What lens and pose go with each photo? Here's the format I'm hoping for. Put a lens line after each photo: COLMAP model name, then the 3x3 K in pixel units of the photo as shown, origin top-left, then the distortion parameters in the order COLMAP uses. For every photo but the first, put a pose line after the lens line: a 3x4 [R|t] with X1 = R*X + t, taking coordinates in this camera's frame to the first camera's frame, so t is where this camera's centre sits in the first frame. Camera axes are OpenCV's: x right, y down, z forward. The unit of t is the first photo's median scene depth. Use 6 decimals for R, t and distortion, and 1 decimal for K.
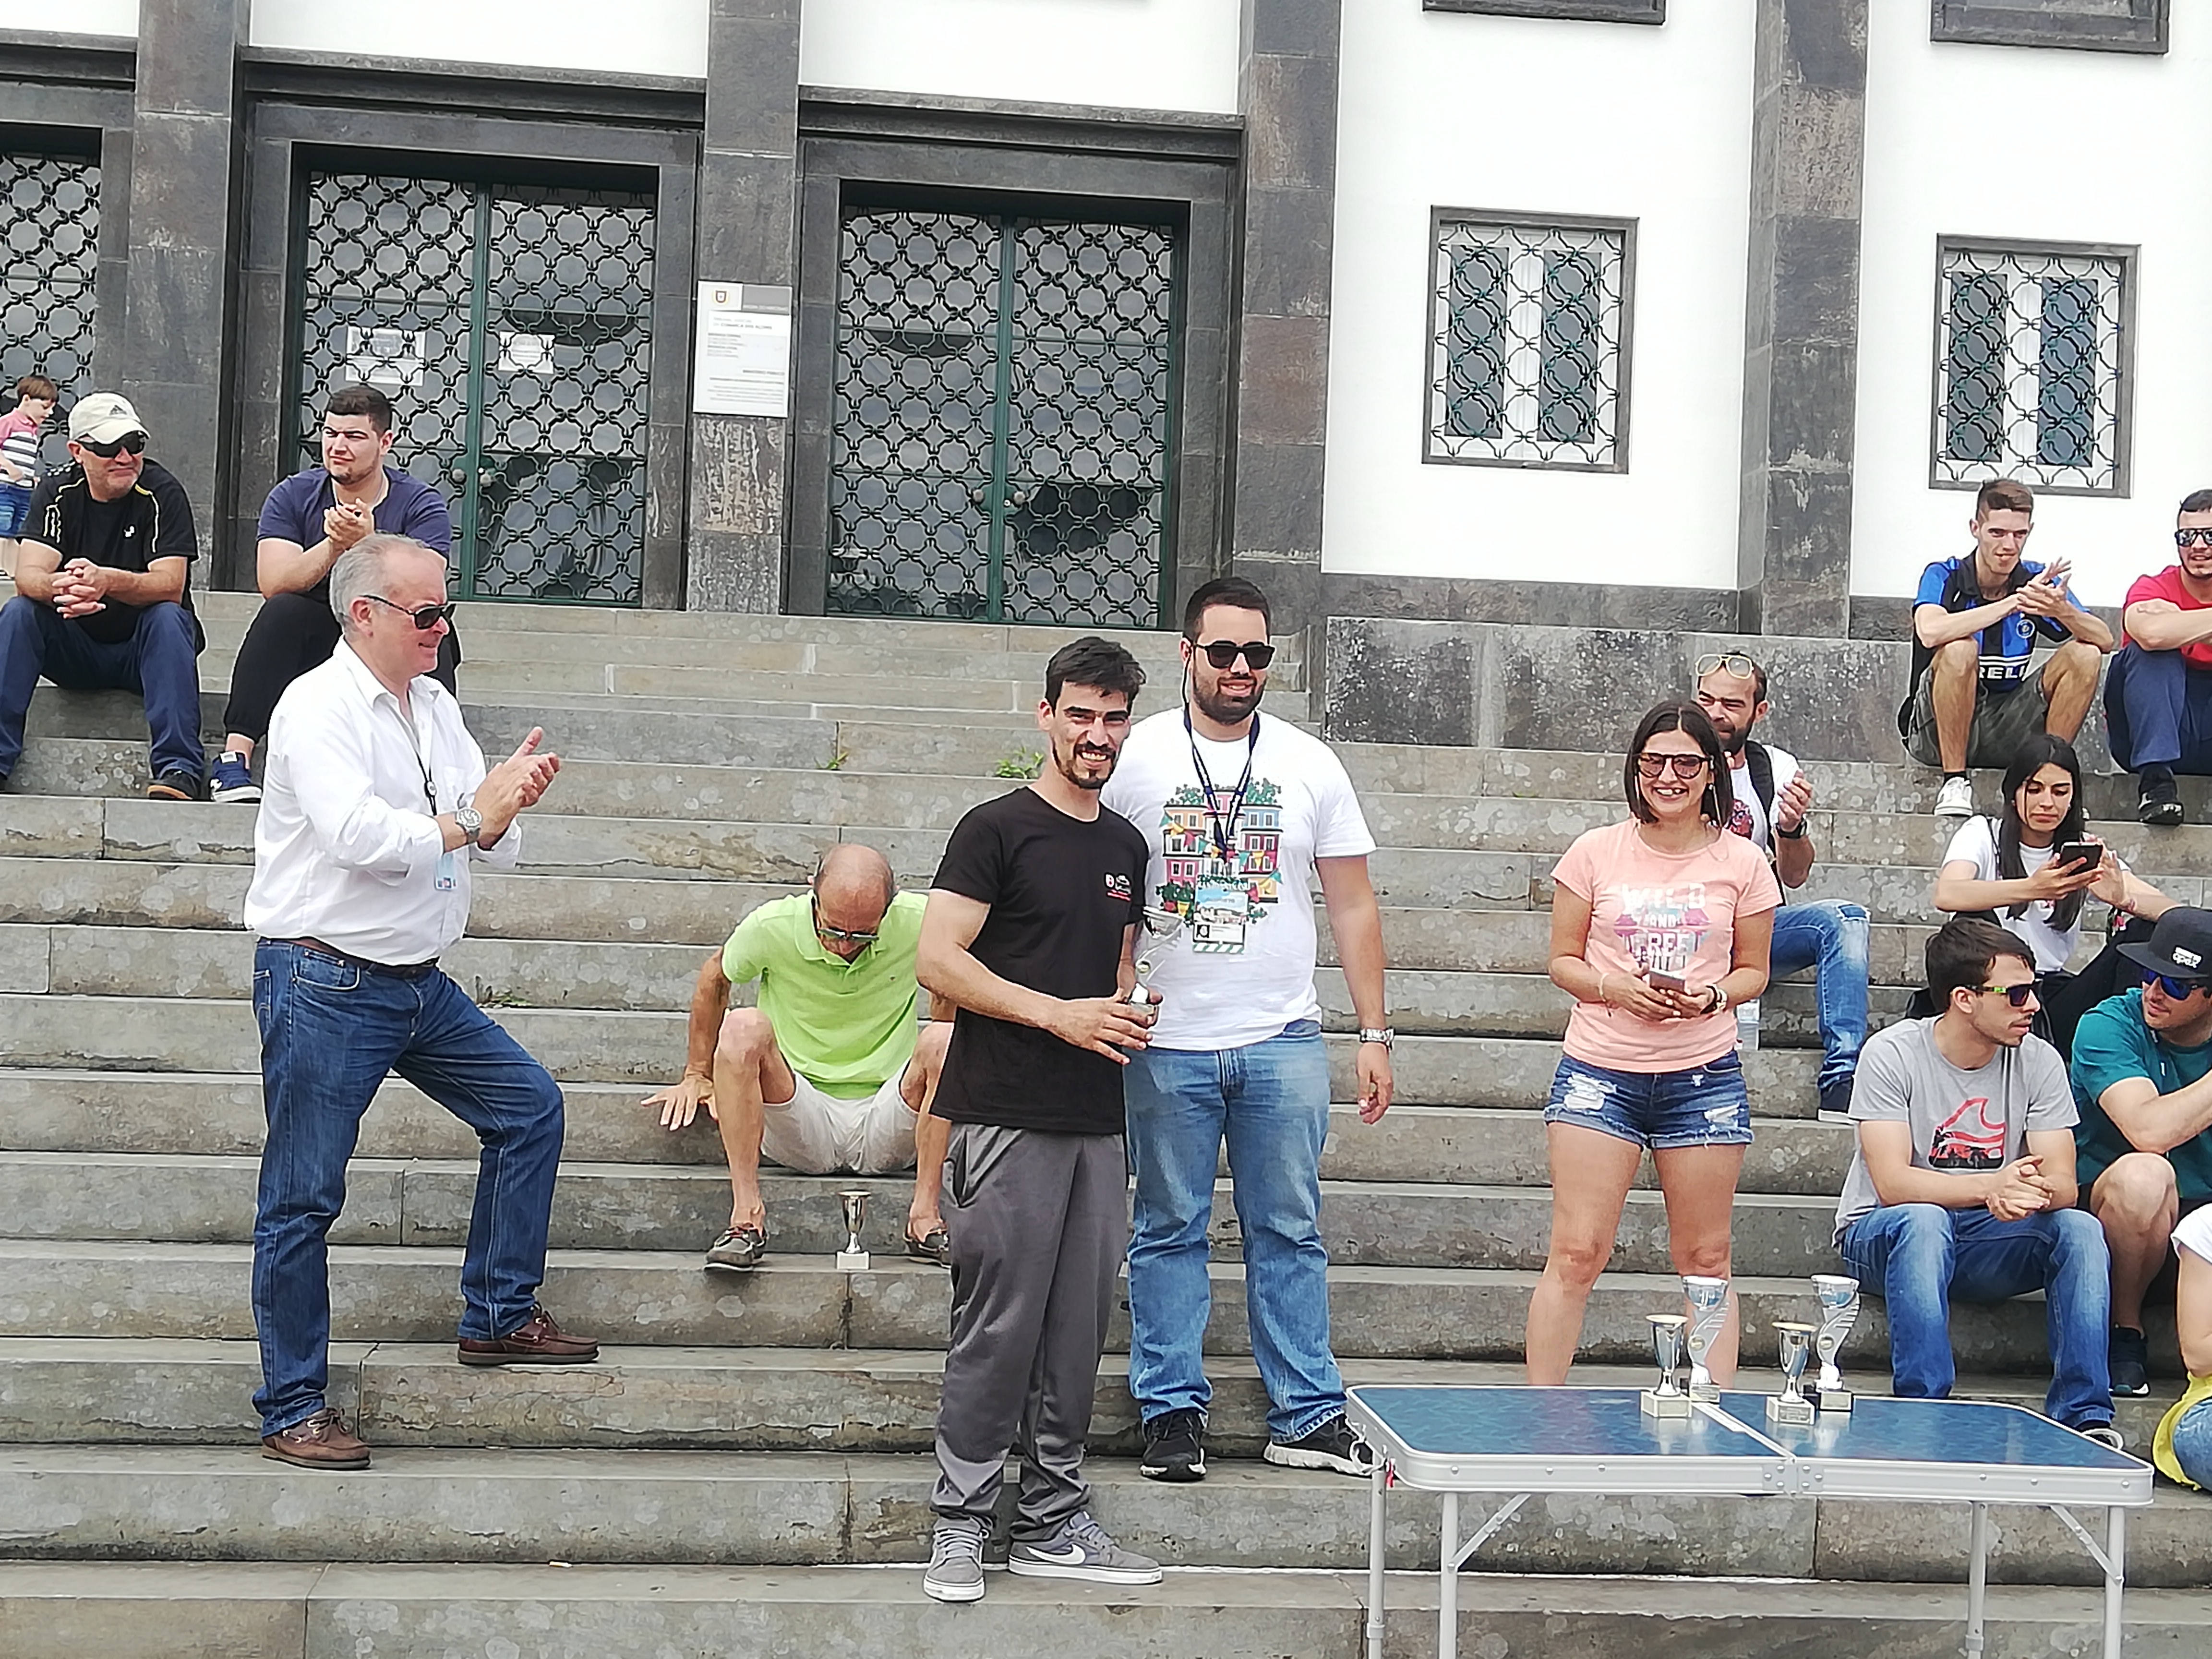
lens RADIAL K [[3145.5, 0, 1099.6], [0, 3145.5, 947.6], [0, 0, 1]] dist [0.129565, -0.328763]
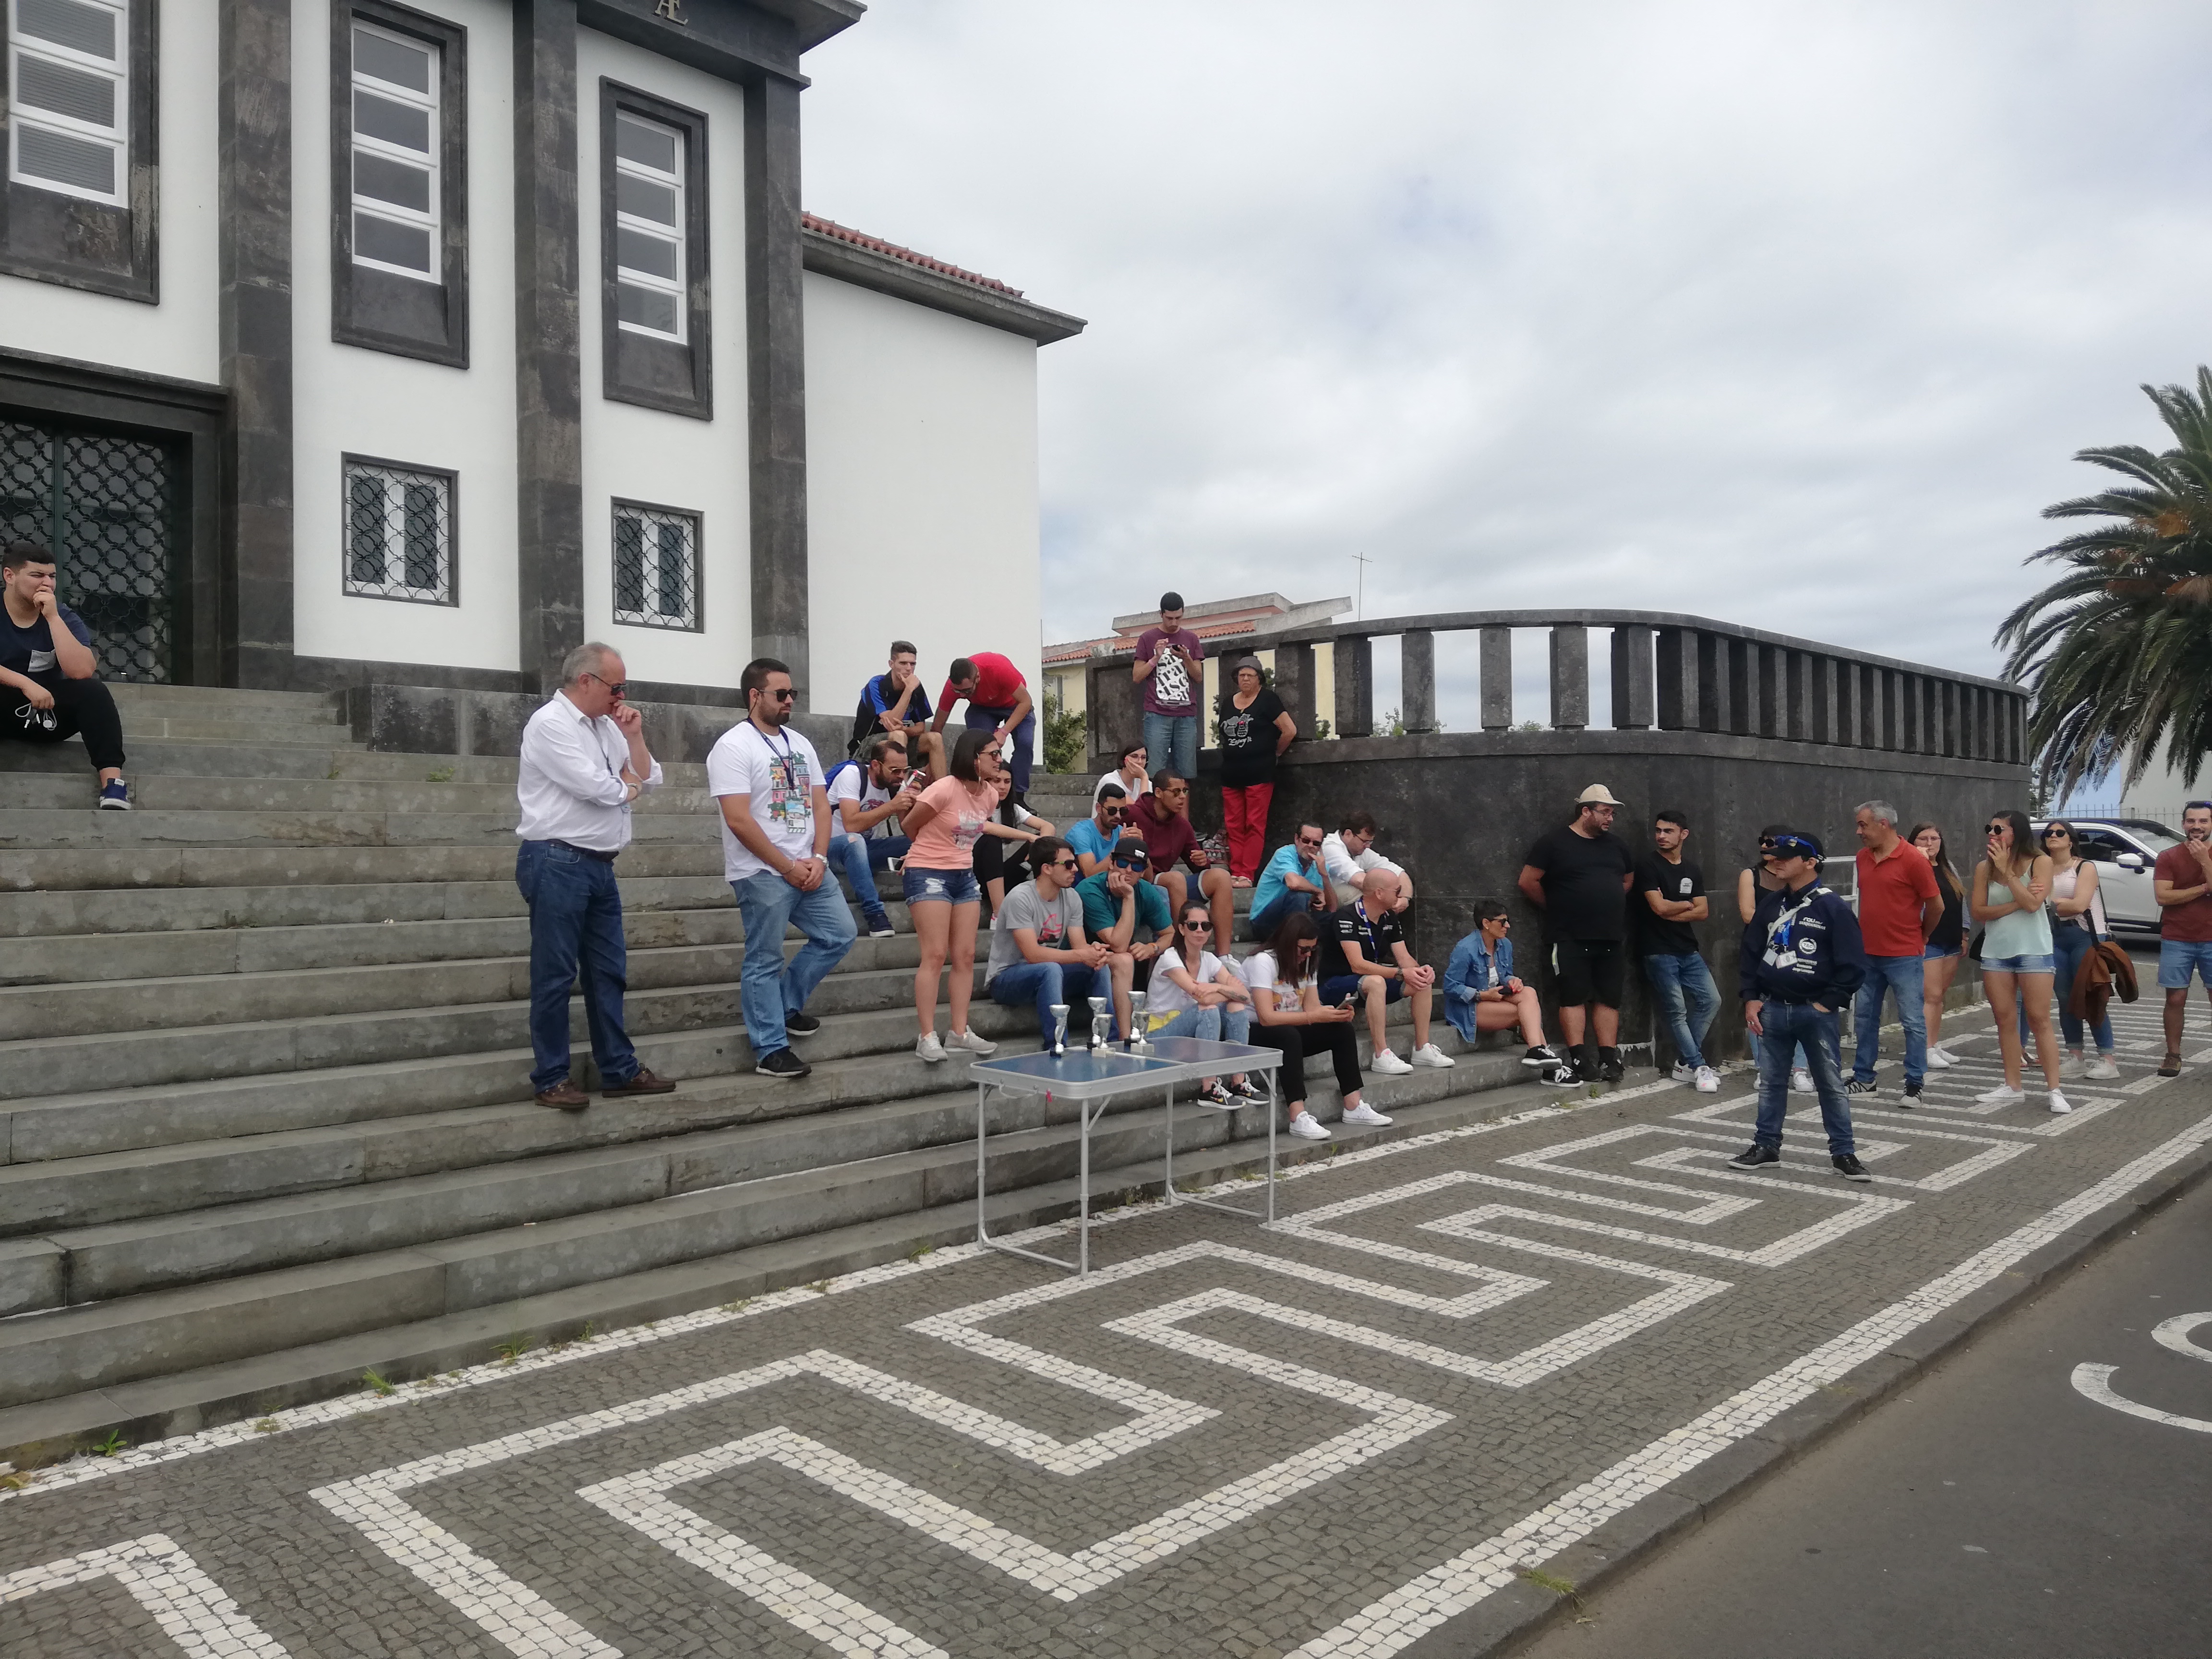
lens RADIAL K [[1635.3, 0, 1097.6], [0, 1635.3, 828.3], [0, 0, 1]] dist [0.091026, -0.127416]
pose [[0.769626, -0.036871, 0.637429, -0.180400], [0.045804, 0.998947, 0.002479, -0.006553], [-0.636850, 0.027289, 0.770505, 0.020983]]
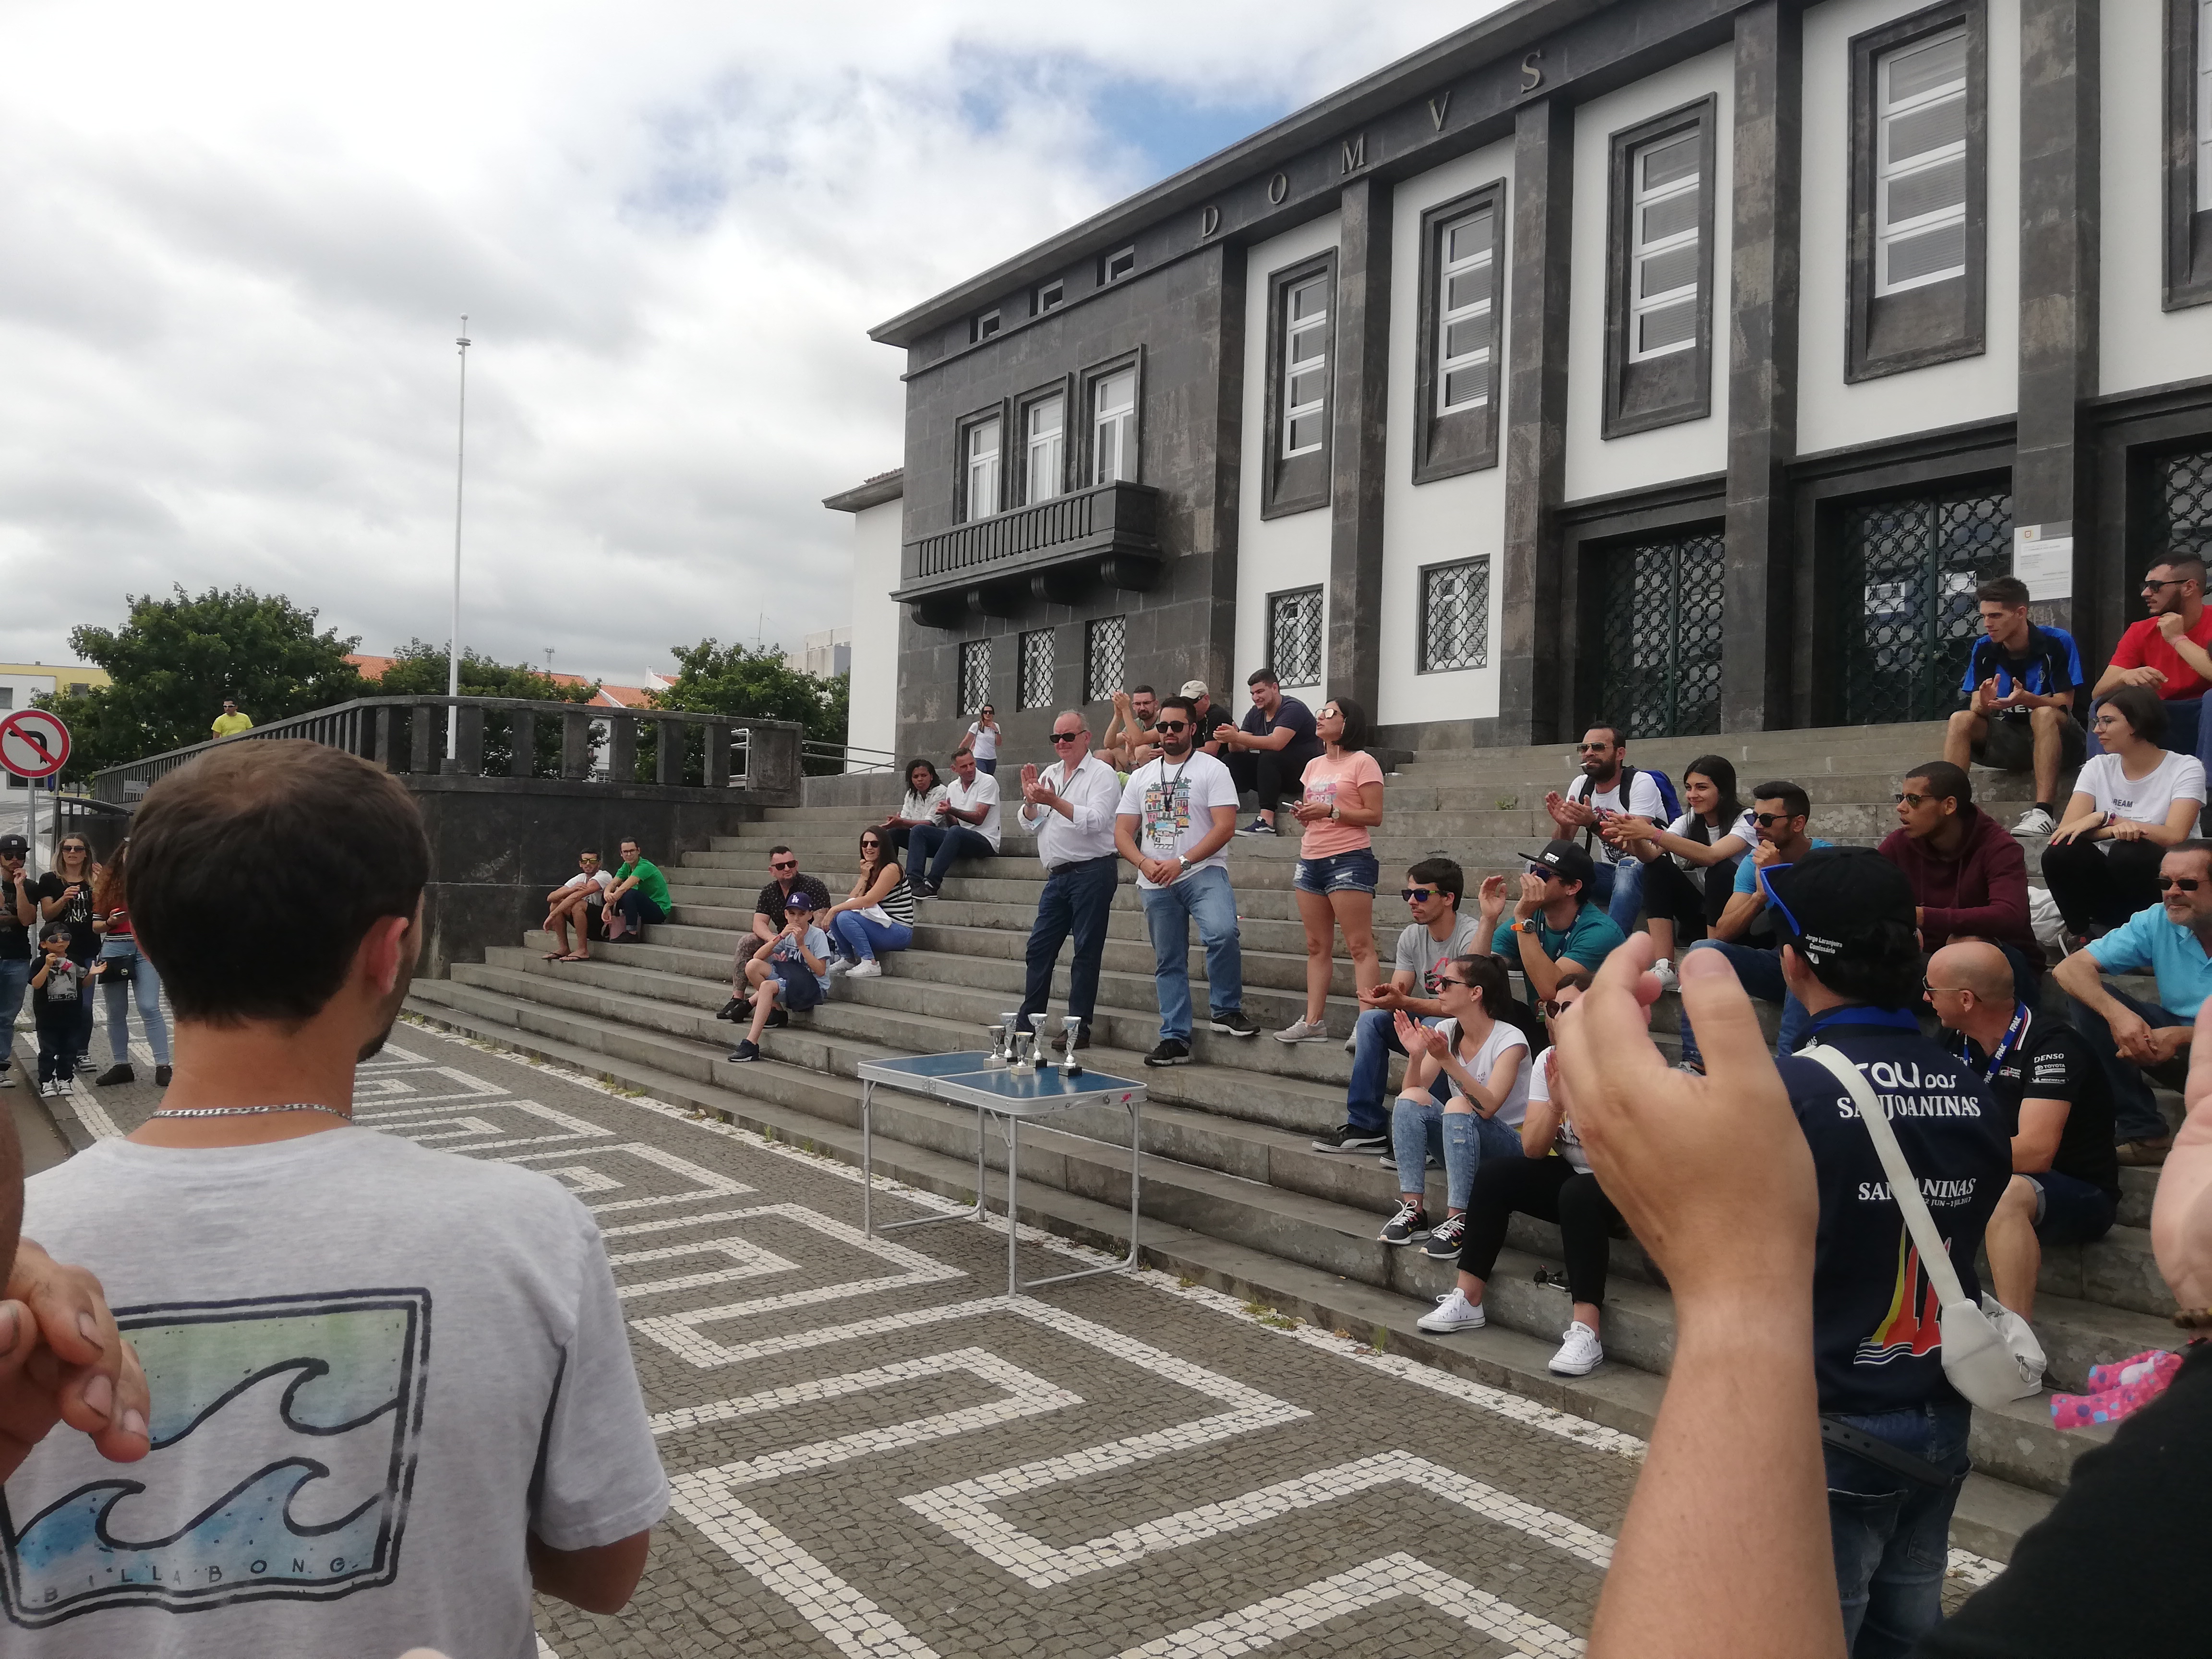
lens RADIAL K [[1652.7, 0, 1090.7], [0, 1652.7, 800.3], [0, 0, 1]] dist [0.104336, -0.150385]
pose [[0.494768, -0.055580, -0.867246, 0.406808], [-0.016252, 0.997186, -0.073179, 0.009537], [0.868873, 0.050301, 0.492473, 0.130701]]
